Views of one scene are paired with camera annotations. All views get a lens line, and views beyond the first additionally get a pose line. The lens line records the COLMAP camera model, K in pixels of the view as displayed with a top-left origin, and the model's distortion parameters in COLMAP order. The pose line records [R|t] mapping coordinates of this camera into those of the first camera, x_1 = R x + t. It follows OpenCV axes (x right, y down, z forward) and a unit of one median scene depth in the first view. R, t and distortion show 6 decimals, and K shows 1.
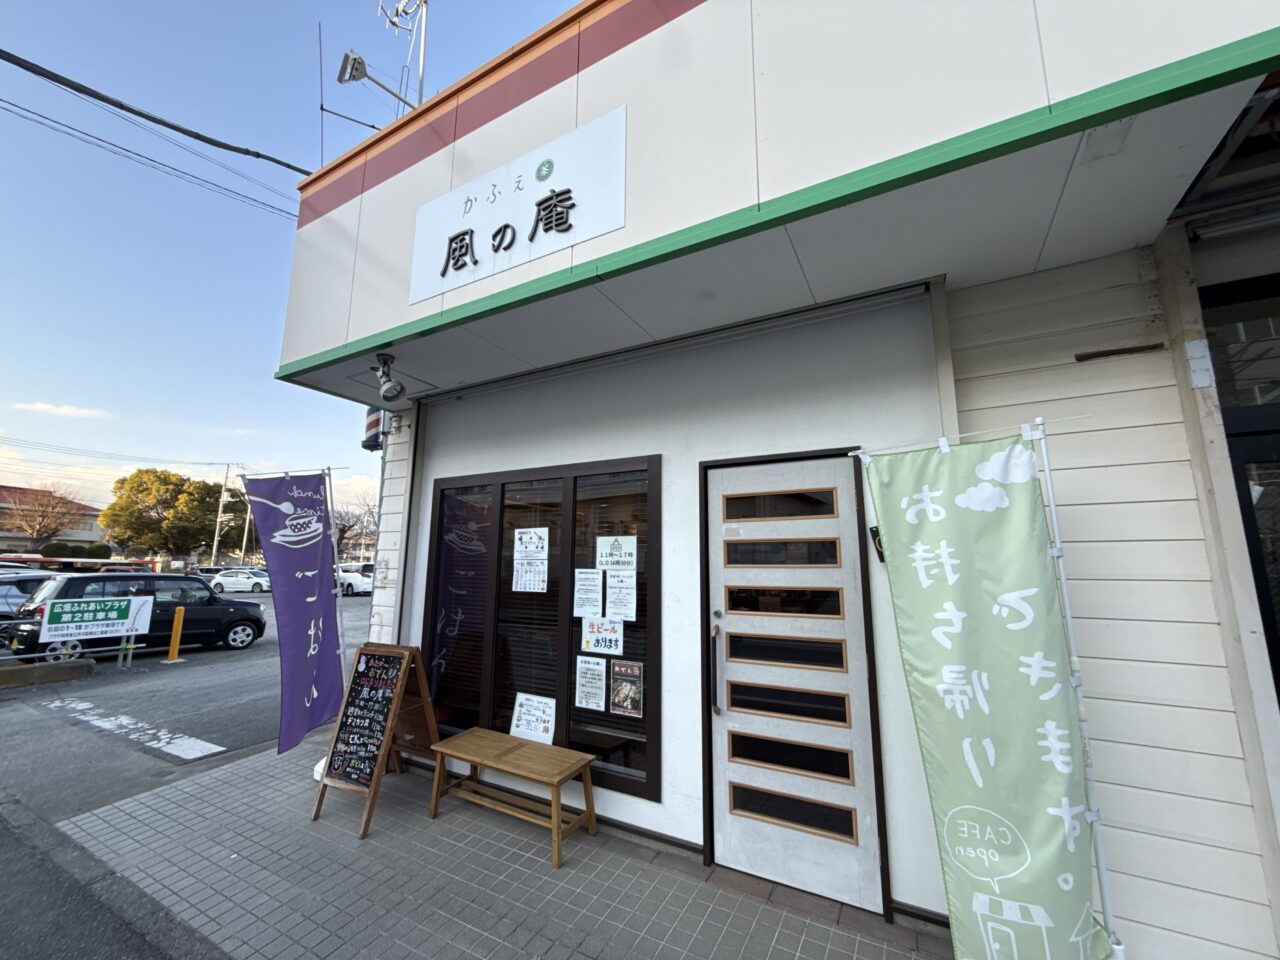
lens RADIAL K [[513.3, 0, 633.1], [0, 513.3, 478.0], [0, 0, 1]] dist [-0.001433, -0.000099]
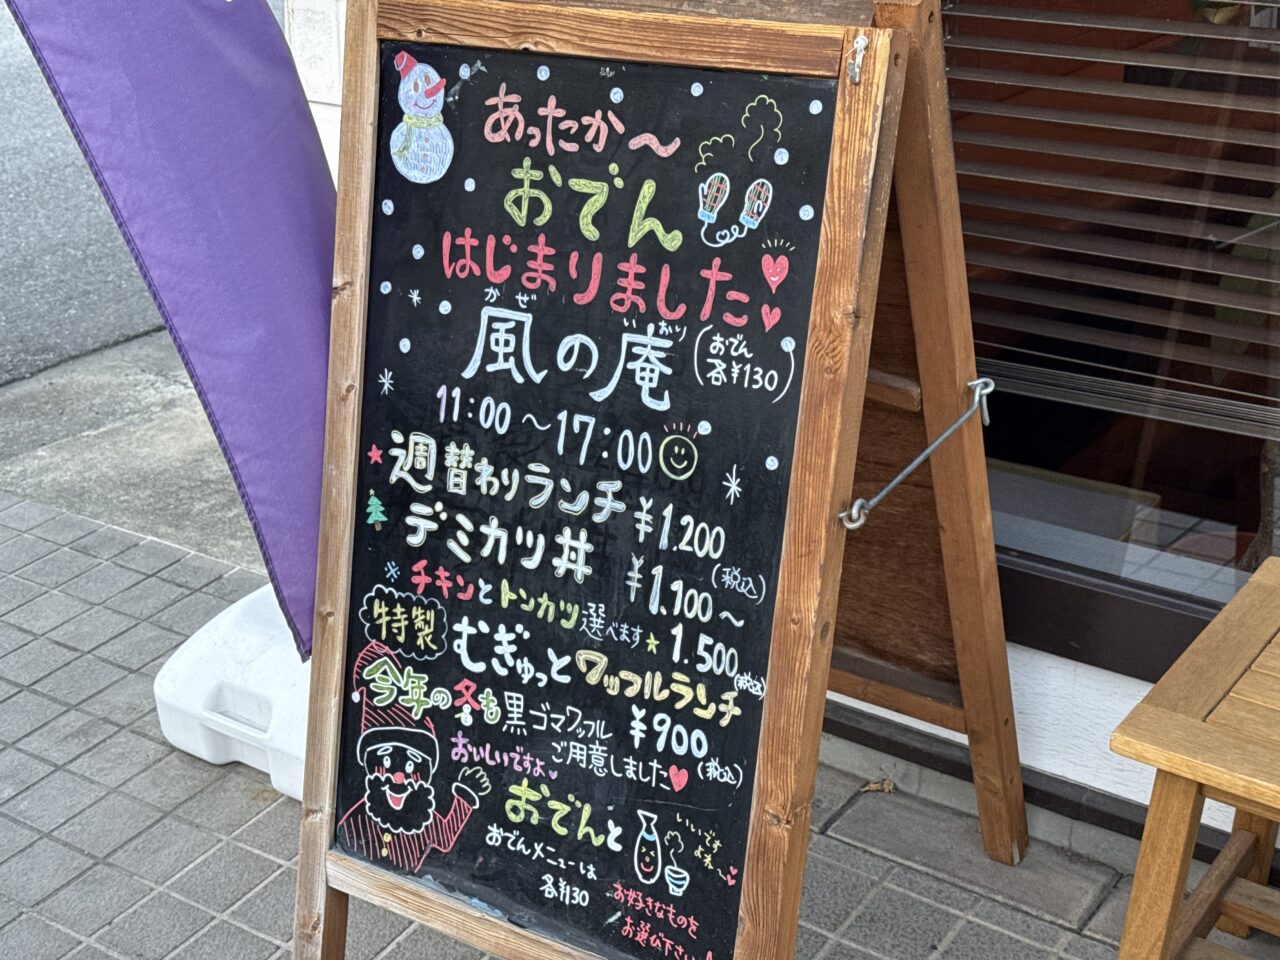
lens RADIAL K [[1758.6, 0, 641.0], [0, 1758.6, 479.0], [0, 0, 1]] dist [0.160888, 0.000000]
pose [[0.995681, 0.019326, -0.090812, -0.459049], [0.033423, 0.837912, 0.544781, 0.210337], [0.086621, -0.545463, 0.833647, 0.627472]]
